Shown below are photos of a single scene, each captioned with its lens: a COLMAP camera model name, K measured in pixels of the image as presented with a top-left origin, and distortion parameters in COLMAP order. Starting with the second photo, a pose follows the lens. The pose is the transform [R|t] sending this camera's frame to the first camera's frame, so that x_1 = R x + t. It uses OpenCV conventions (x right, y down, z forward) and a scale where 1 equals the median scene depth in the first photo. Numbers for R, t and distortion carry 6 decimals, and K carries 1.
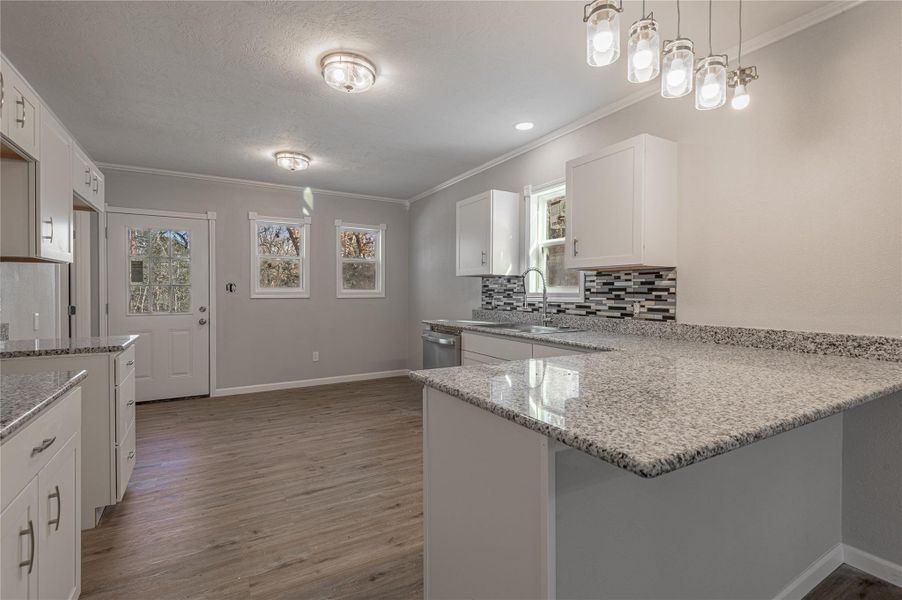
lens RADIAL K [[414.9, 0, 443.7], [0, 414.9, 296.1], [0, 0, 1]] dist [0.024059, -0.015330]
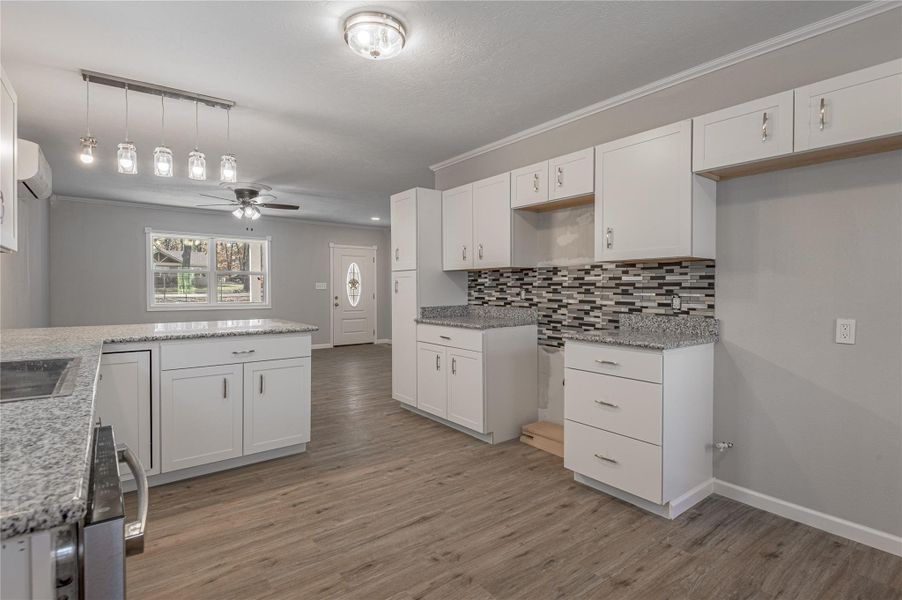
lens RADIAL K [[443.8, 0, 457.1], [0, 443.8, 297.9], [0, 0, 1]] dist [0.005050, -0.001443]
pose [[-0.987804, -0.000817, -0.155698, -0.212202], [-0.006493, 0.999333, 0.035946, -0.017805], [0.155565, 0.036519, -0.987150, 1.635334]]
